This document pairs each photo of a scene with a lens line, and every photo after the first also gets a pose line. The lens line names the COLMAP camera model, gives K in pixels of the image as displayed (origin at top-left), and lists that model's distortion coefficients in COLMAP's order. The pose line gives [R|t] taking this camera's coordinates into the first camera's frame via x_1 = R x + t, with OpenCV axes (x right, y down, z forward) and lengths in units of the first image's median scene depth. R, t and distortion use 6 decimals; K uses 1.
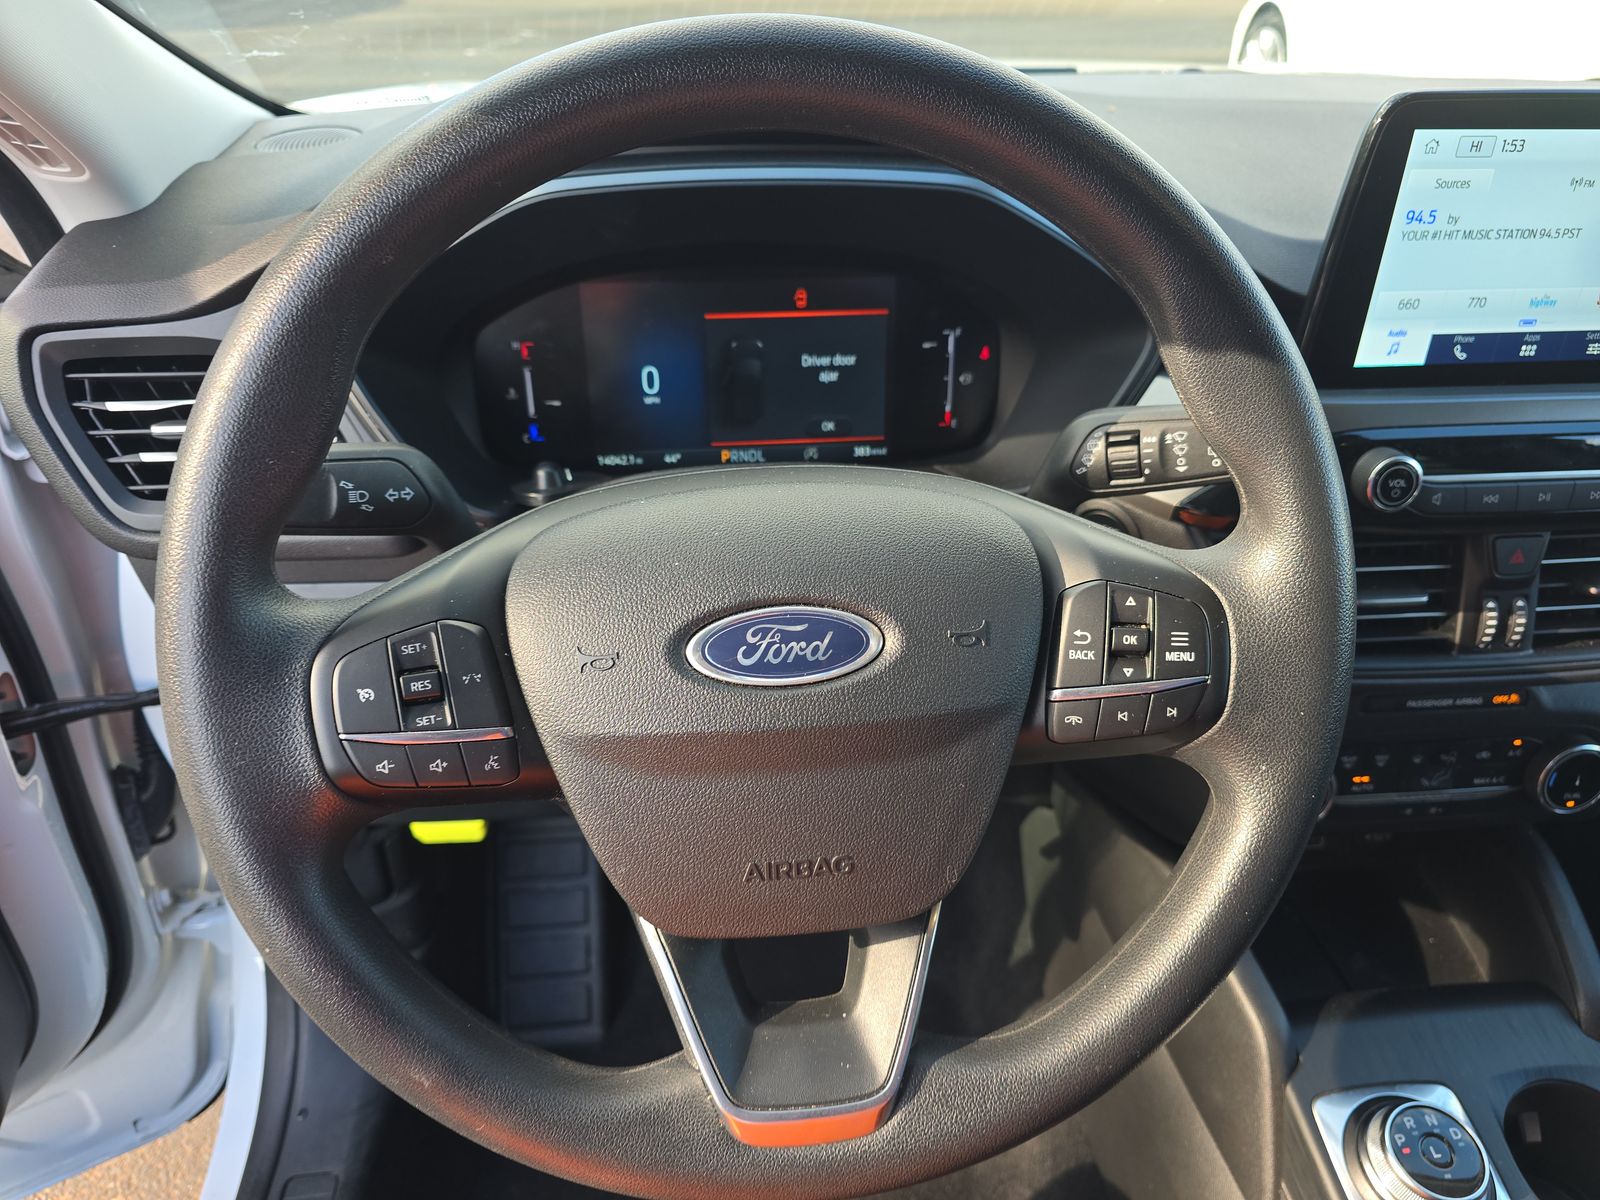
lens RADIAL K [[1088.6, 0, 800.0], [0, 1088.6, 600.0], [0, 0, 1]] dist [0.031126, -0.039821]
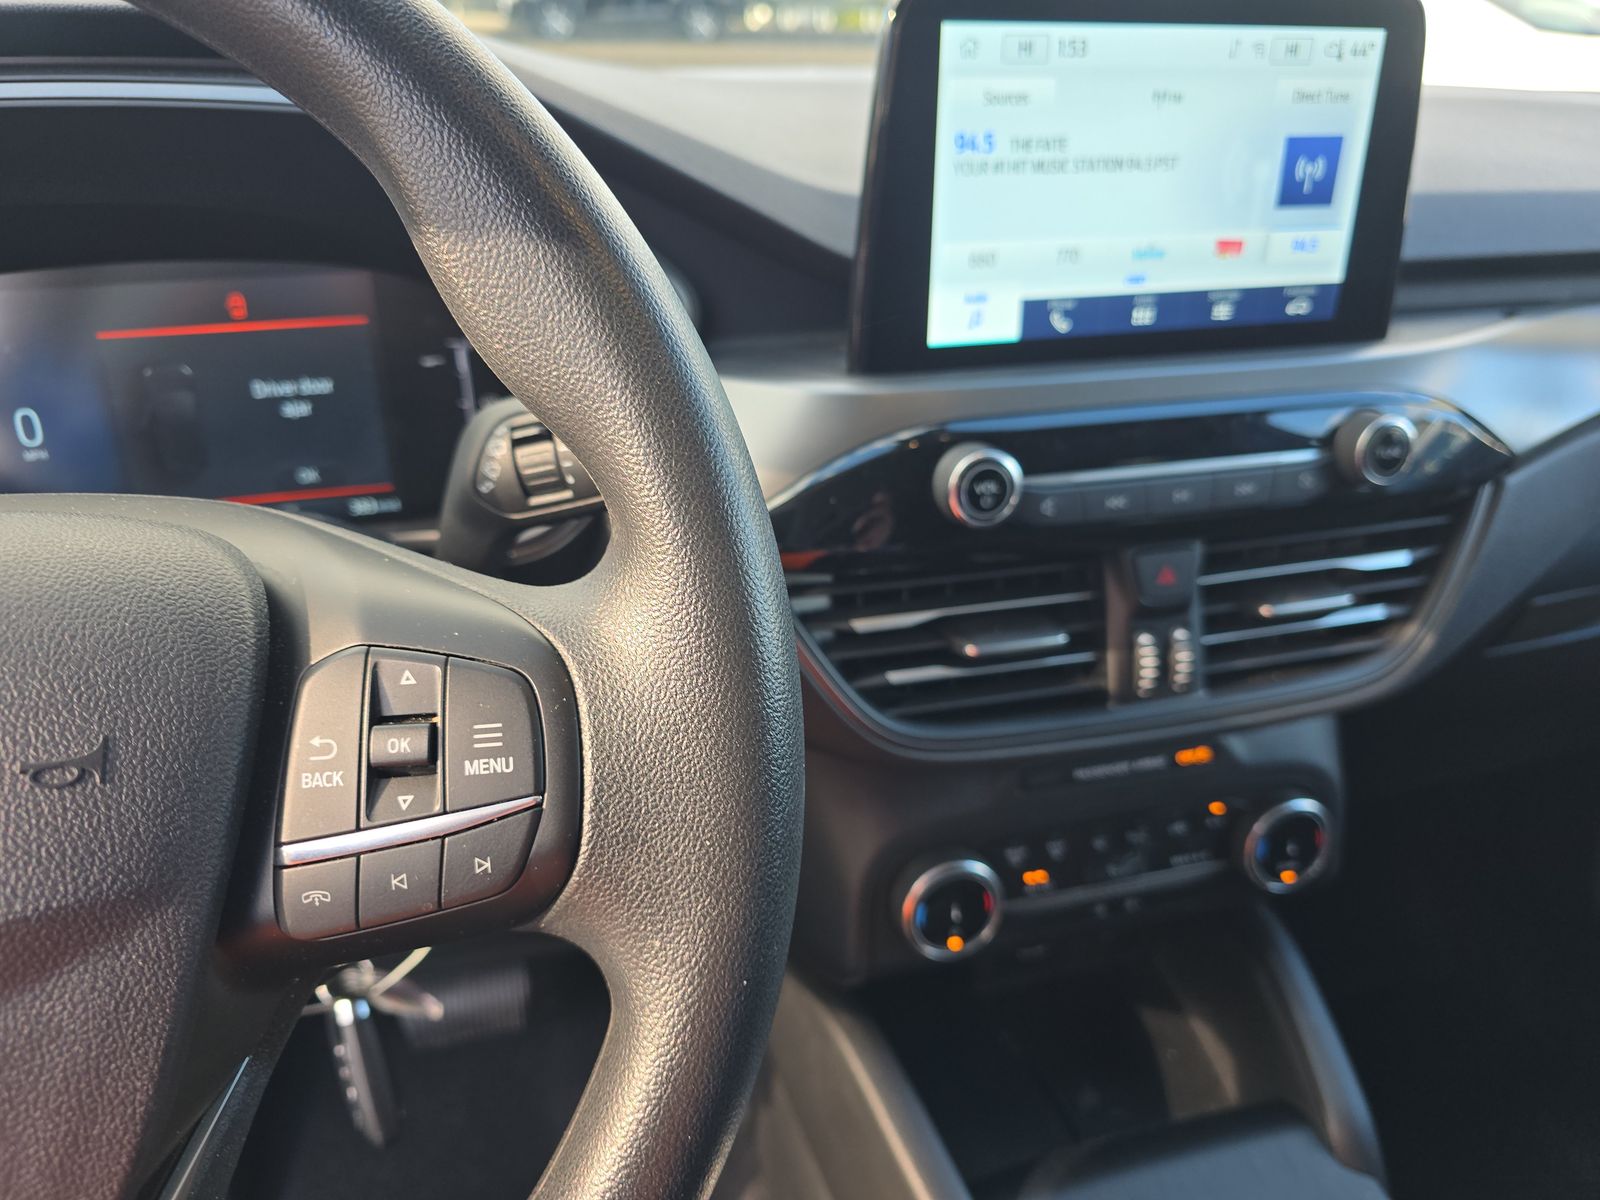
lens RADIAL K [[1110.6, 0, 800.0], [0, 1110.6, 600.0], [0, 0, 1]] dist [0.006192, -0.048076]
pose [[0.985599, -0.079582, 0.149202, 0.275322], [0.092183, 0.992561, -0.079524, 0.017151], [-0.141764, 0.092133, 0.985604, 0.252900]]
